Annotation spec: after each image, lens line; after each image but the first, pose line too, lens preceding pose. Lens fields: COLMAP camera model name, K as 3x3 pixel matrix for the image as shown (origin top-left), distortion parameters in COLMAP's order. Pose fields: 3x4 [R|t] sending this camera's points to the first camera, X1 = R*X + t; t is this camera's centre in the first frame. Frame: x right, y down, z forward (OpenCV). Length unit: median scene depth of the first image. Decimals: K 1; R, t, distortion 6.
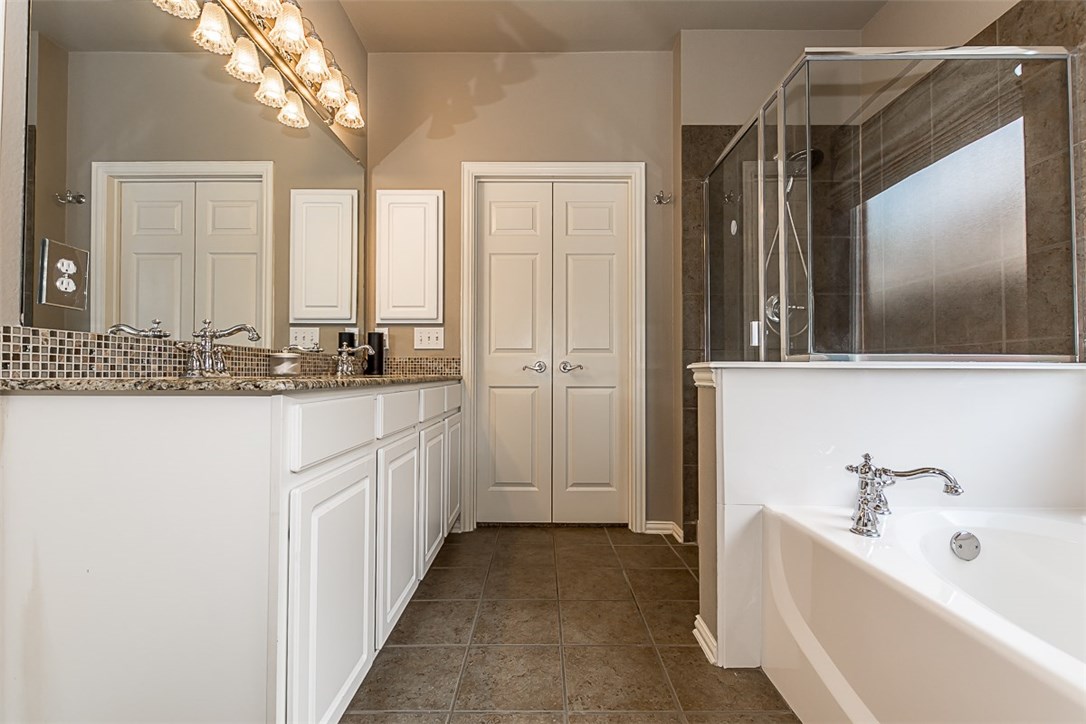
lens RADIAL K [[471.1, 0, 543.0], [0, 471.1, 362.0], [0, 0, 1]] dist [0.006481, -0.001120]
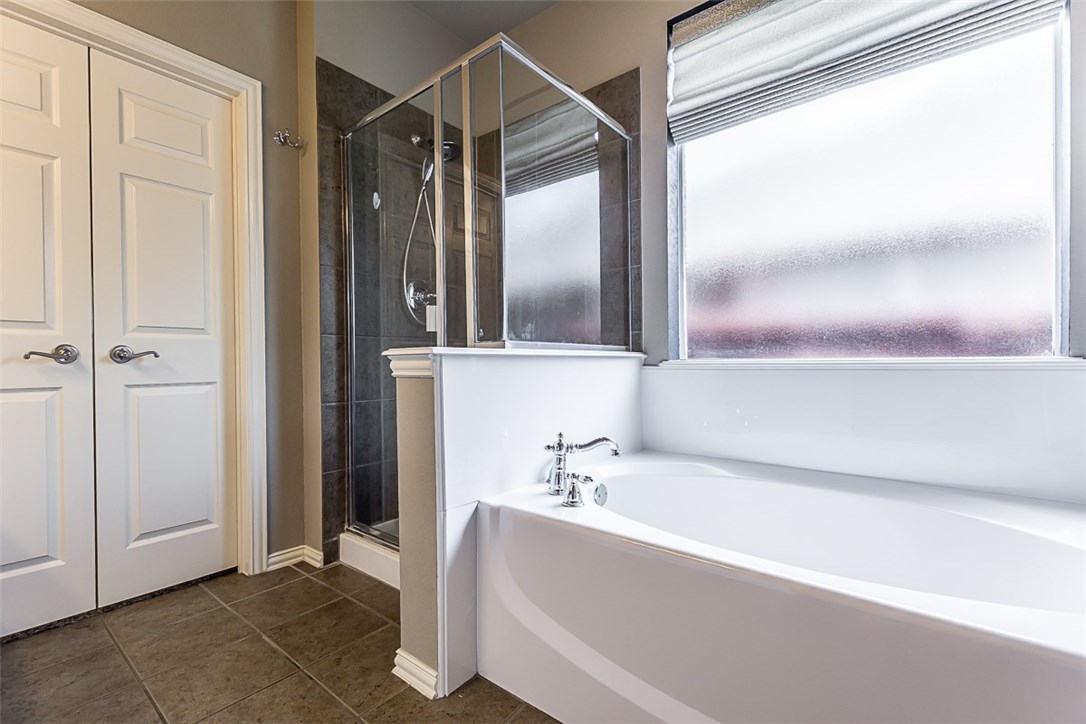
lens RADIAL K [[471.1, 0, 543.0], [0, 471.1, 362.0], [0, 0, 1]] dist [0.006481, -0.001120]
pose [[0.623094, -0.008327, 0.782102, -0.125979], [-0.009070, 0.999799, 0.017871, 0.006400], [-0.782094, -0.018229, 0.622894, 0.219336]]
